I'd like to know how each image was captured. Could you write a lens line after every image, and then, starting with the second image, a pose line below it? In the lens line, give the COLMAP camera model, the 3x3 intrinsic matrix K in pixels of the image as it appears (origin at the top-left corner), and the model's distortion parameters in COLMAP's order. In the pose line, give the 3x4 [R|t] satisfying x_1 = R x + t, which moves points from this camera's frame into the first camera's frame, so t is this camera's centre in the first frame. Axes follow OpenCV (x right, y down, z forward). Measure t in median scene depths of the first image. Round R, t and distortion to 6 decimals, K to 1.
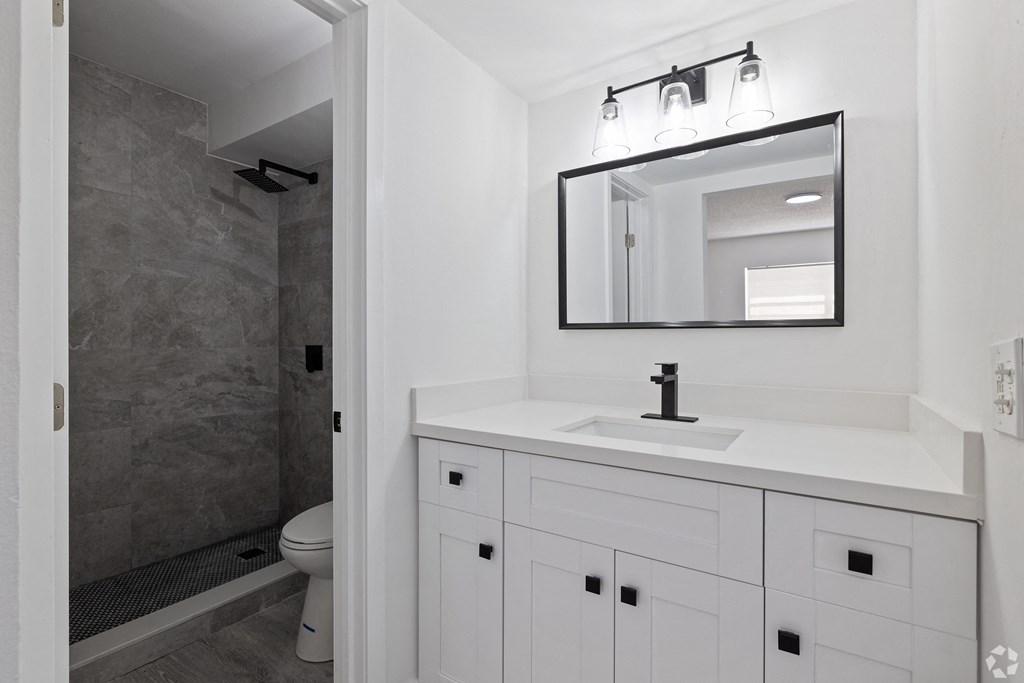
lens RADIAL K [[483.0, 0, 506.4], [0, 483.0, 342.4], [0, 0, 1]] dist [-0.005212, -0.000854]
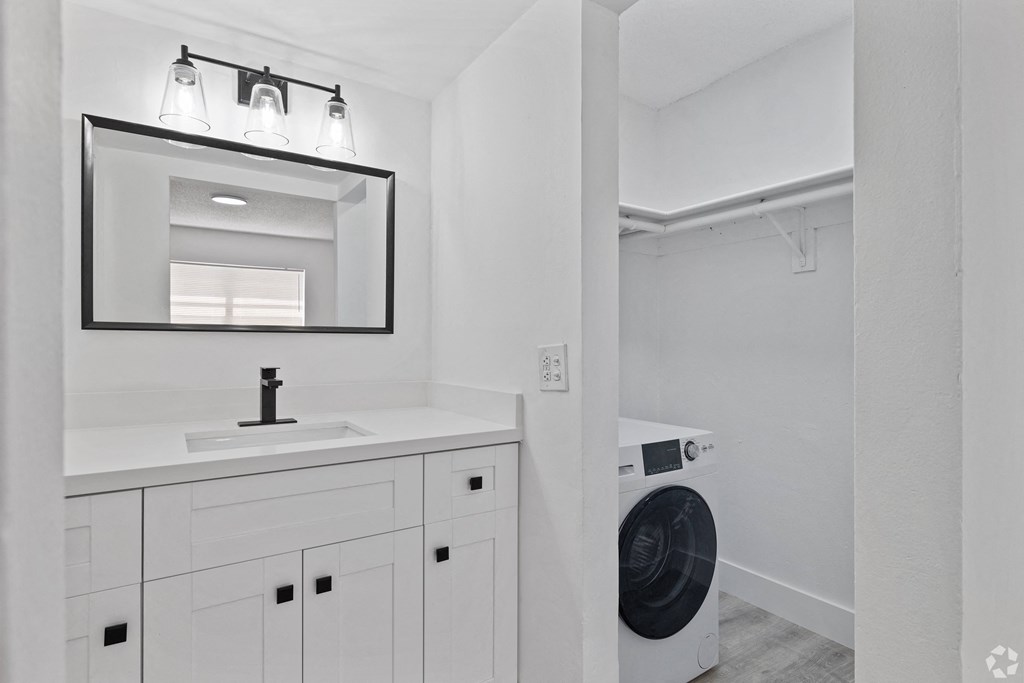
lens RADIAL K [[524.7, 0, 515.6], [0, 524.7, 347.1], [0, 0, 1]] dist [0.006996, 0.000463]
pose [[0.389488, -0.006051, 0.921012, -0.456625], [0.003576, 0.999981, 0.005058, -0.002371], [-0.921024, 0.001323, 0.389502, 0.111044]]
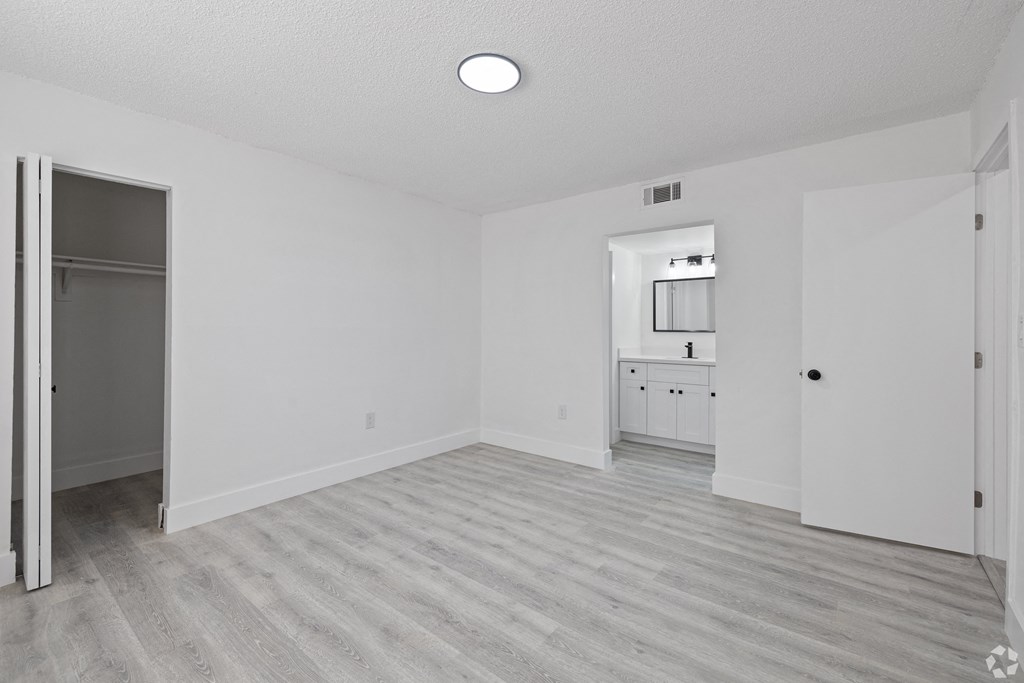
lens RADIAL K [[437.5, 0, 508.6], [0, 437.5, 334.6], [0, 0, 1]] dist [-0.001147, -0.000031]
pose [[0.997468, 0.006770, -0.070791, -0.757371], [-0.006946, 0.999973, -0.002245, 0.003847], [0.070774, 0.002731, 0.997489, -2.278354]]
